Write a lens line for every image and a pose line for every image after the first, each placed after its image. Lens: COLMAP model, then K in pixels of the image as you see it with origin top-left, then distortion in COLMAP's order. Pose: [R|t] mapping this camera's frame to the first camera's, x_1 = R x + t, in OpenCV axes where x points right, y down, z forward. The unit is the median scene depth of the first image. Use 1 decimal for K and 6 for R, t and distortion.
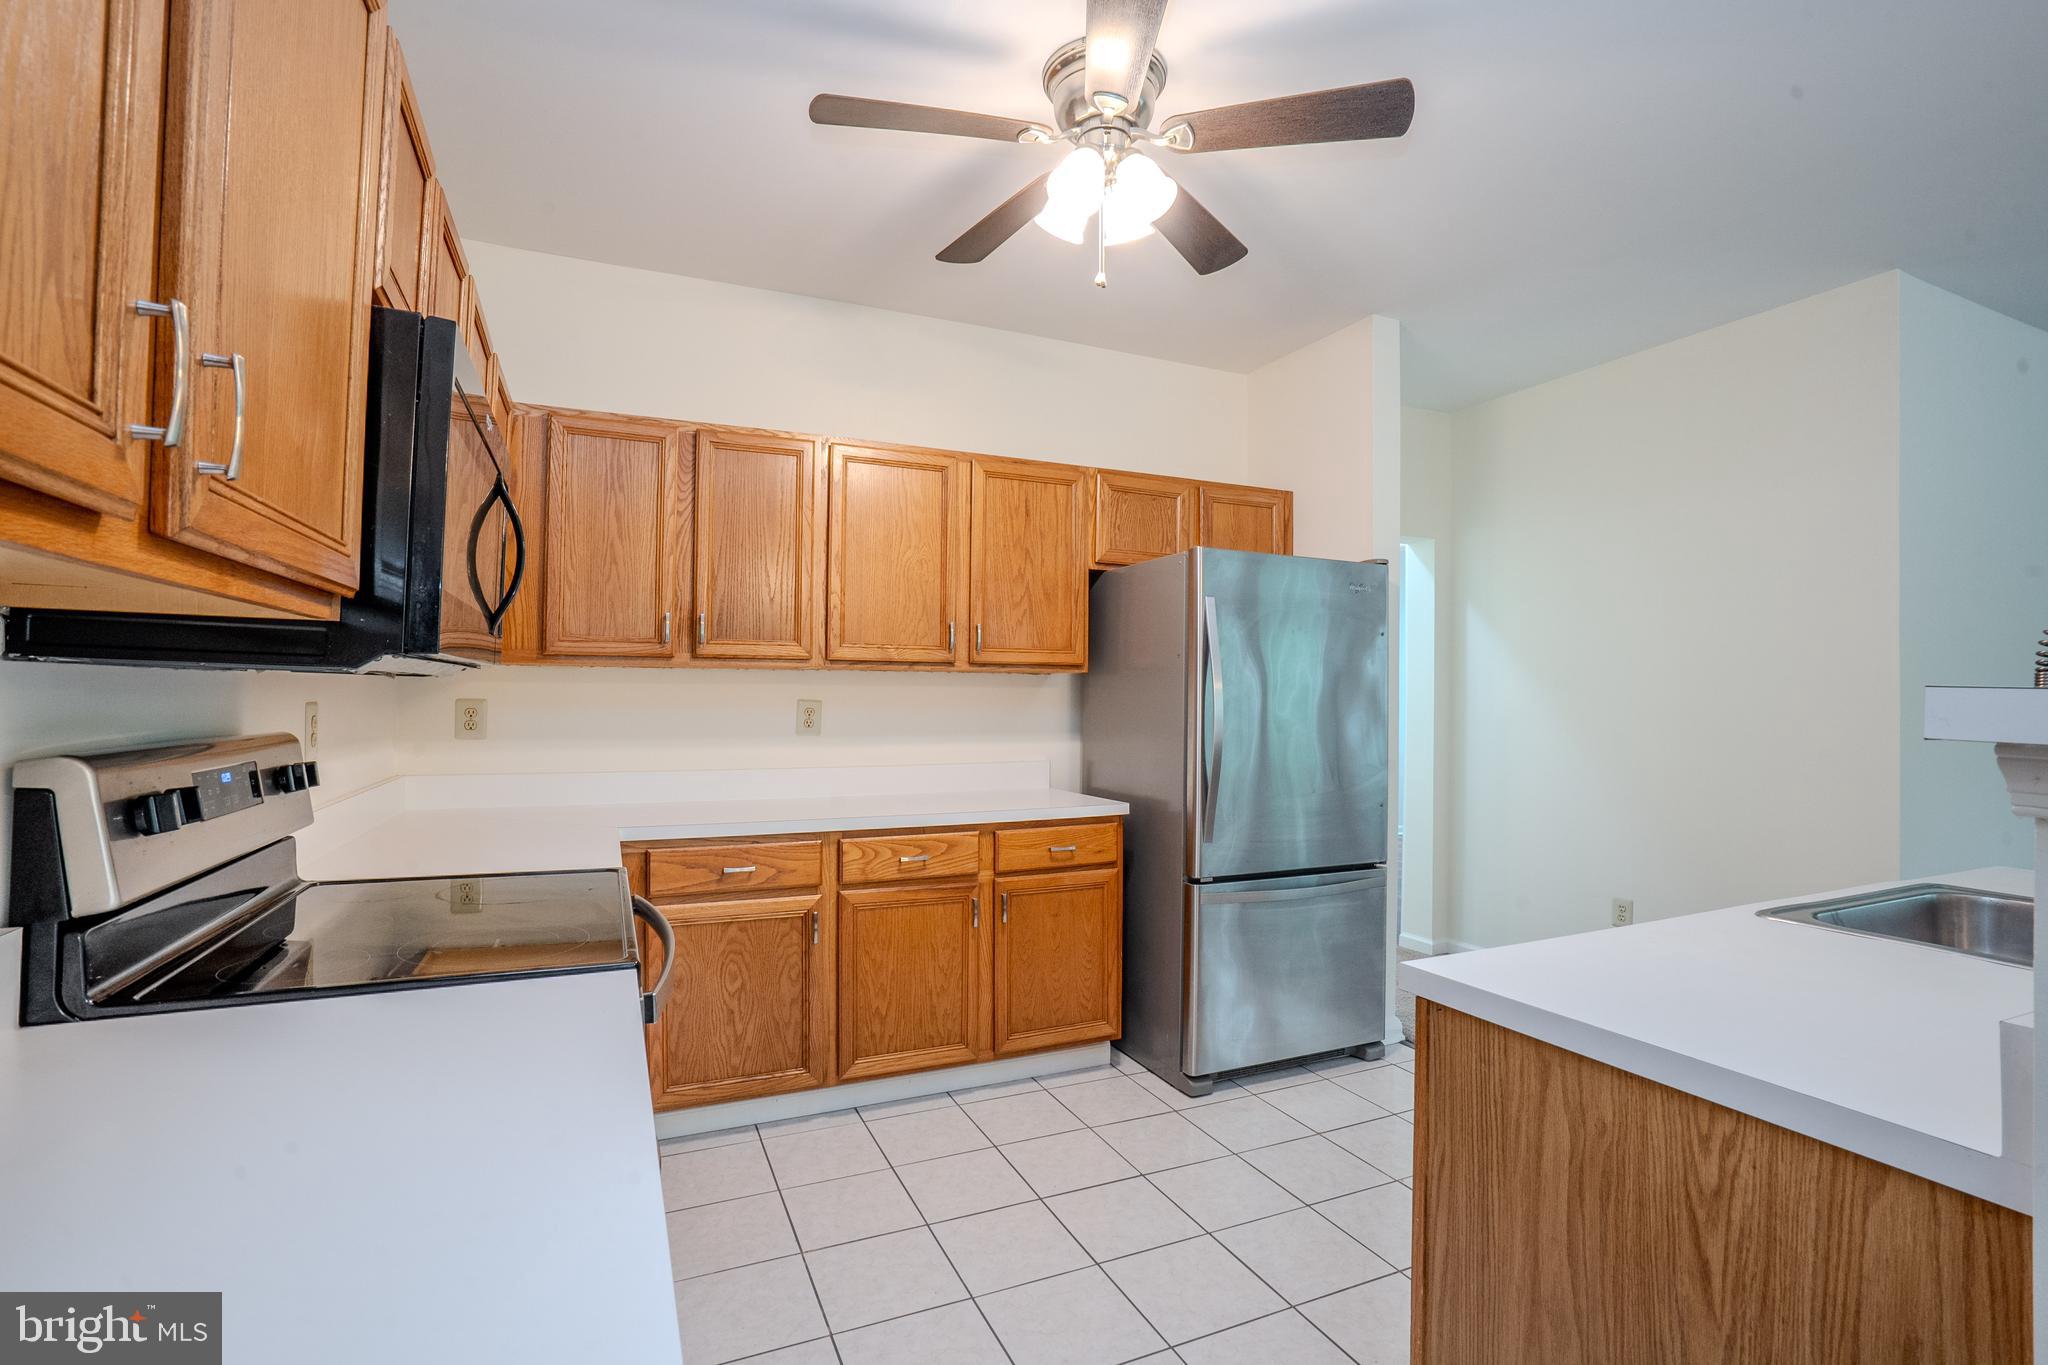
lens RADIAL K [[935.3, 0, 1028.1], [0, 935.3, 689.0], [0, 0, 1]] dist [-0.058772, 0.021069]
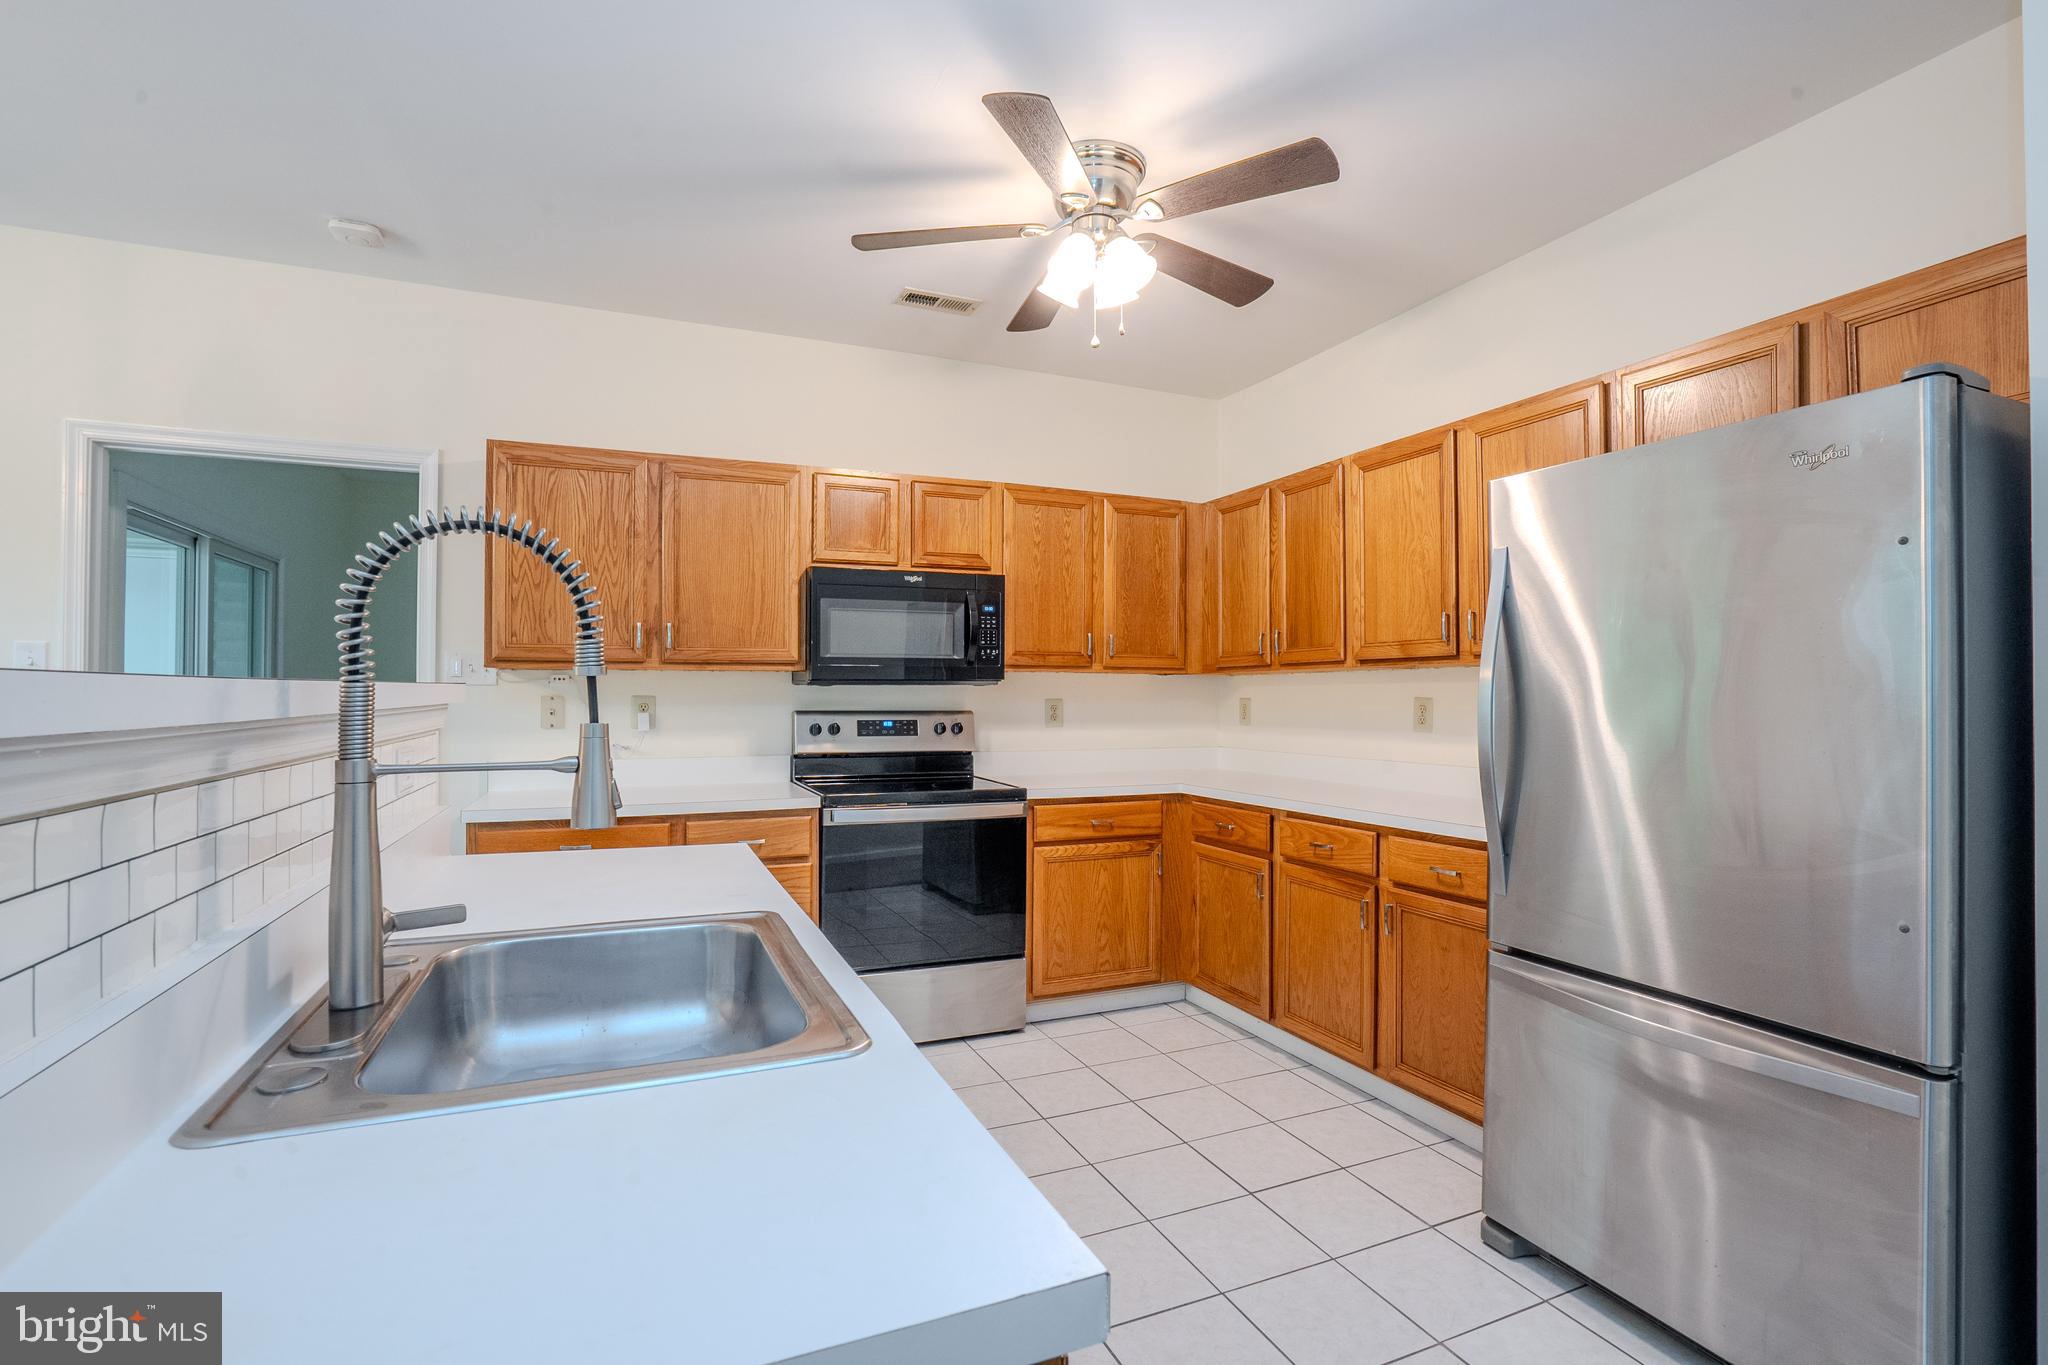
lens RADIAL K [[935.3, 0, 1016.5], [0, 935.3, 680.8], [0, 0, 1]] dist [-0.058772, 0.021069]
pose [[-0.015893, -0.022201, -0.999627, 0.834979], [0.008358, 0.999716, -0.022336, 0.013171], [0.999839, -0.008710, -0.015703, 0.596728]]
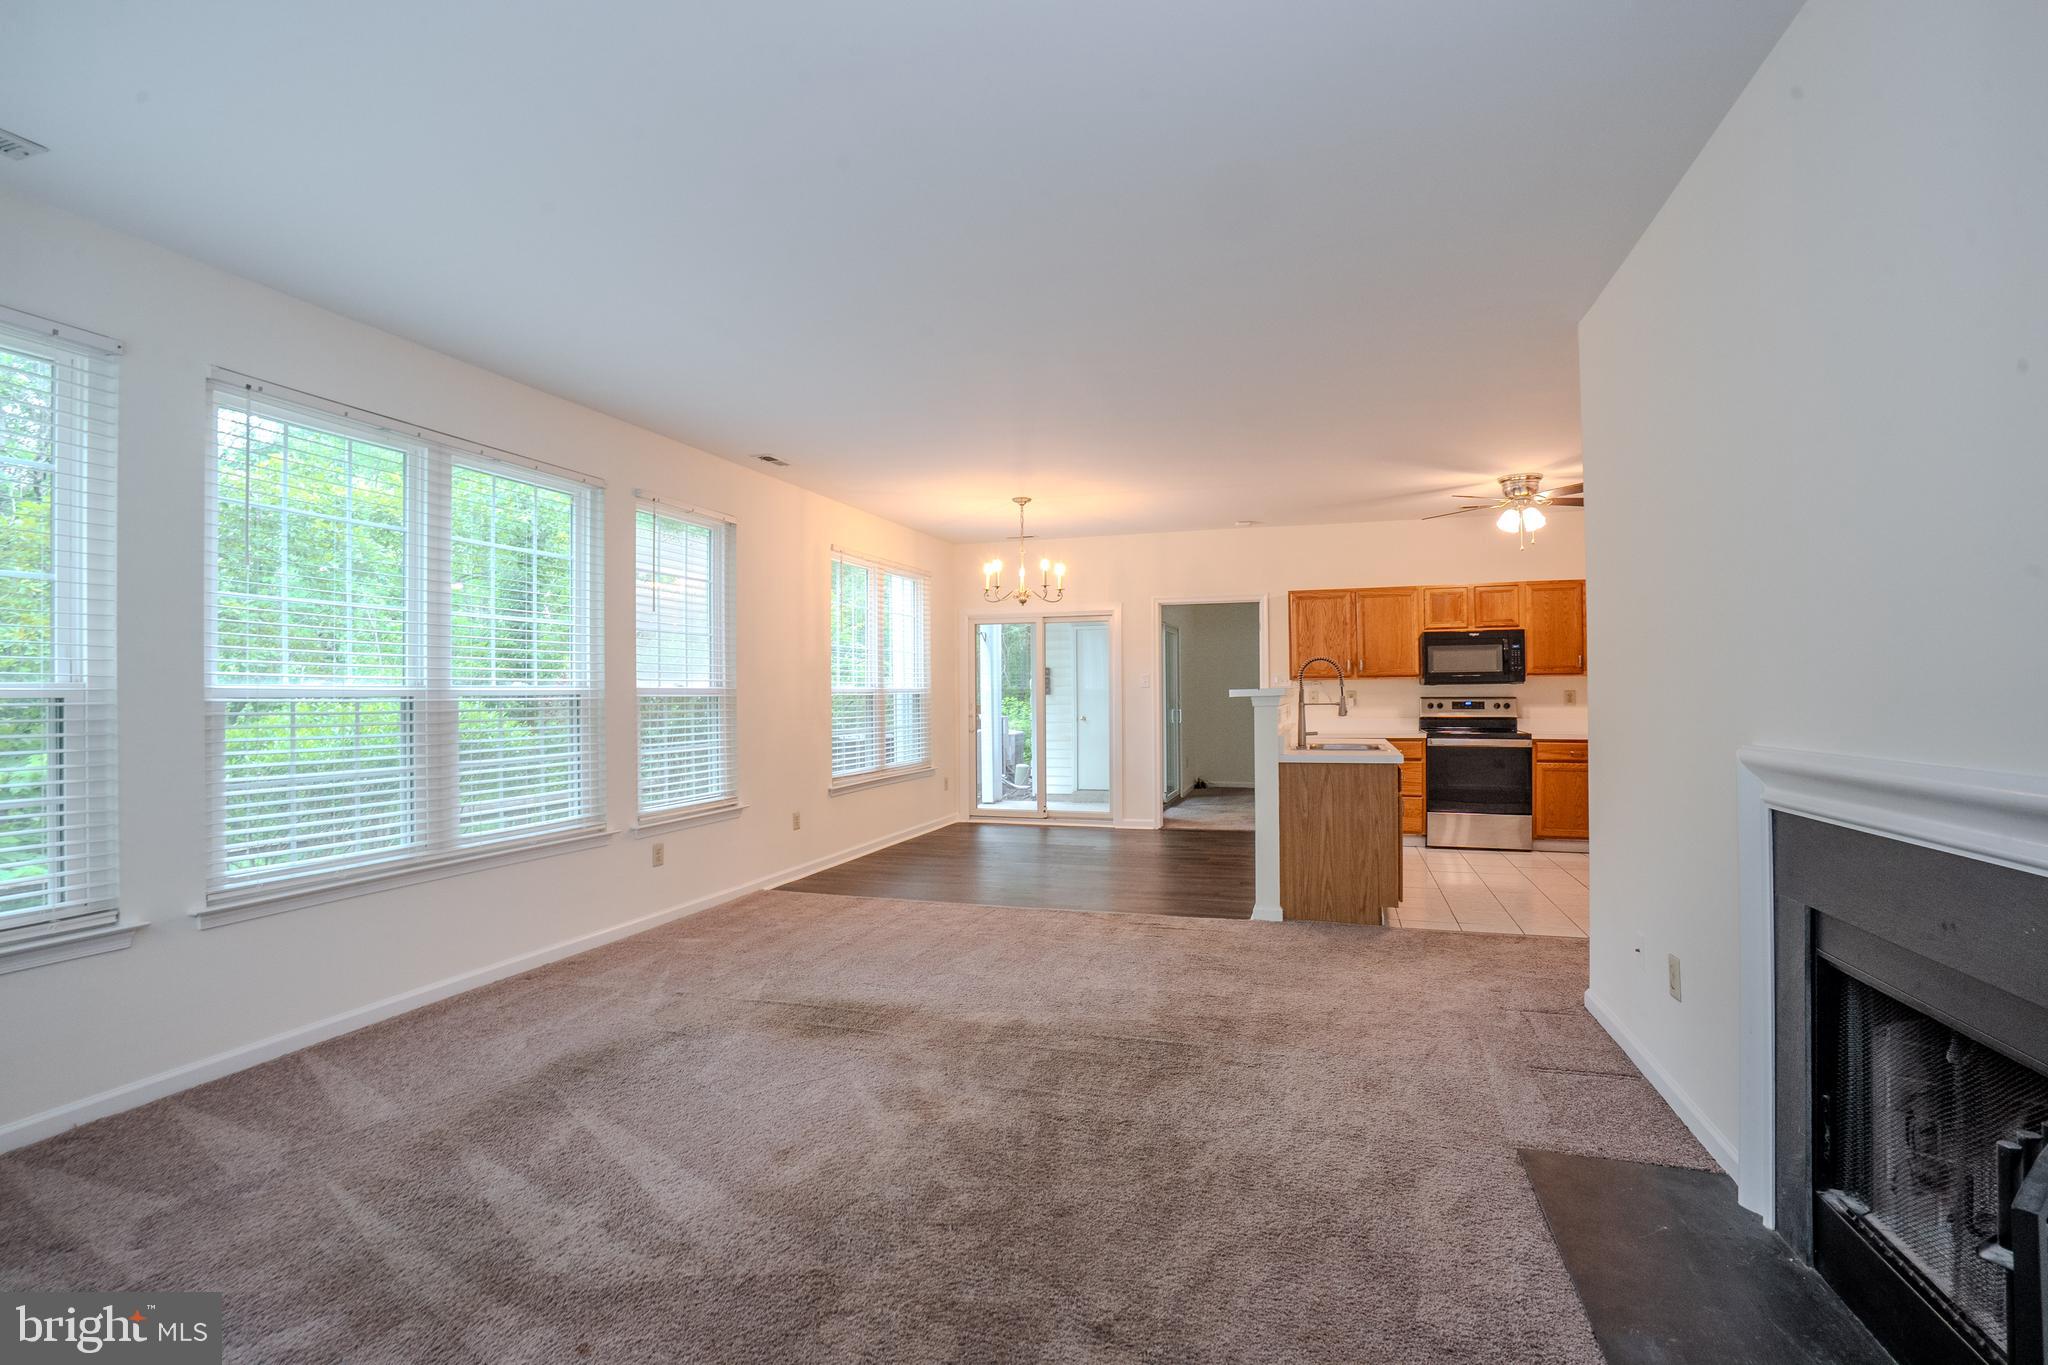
lens RADIAL K [[935.3, 0, 1053.5], [0, 935.3, 671.7], [0, 0, 1]] dist [-0.058772, 0.021069]
pose [[-0.650425, -0.018999, -0.759333, 2.187768], [0.010270, 0.999376, -0.033801, 0.027955], [0.759501, -0.029783, -0.649824, 1.165738]]
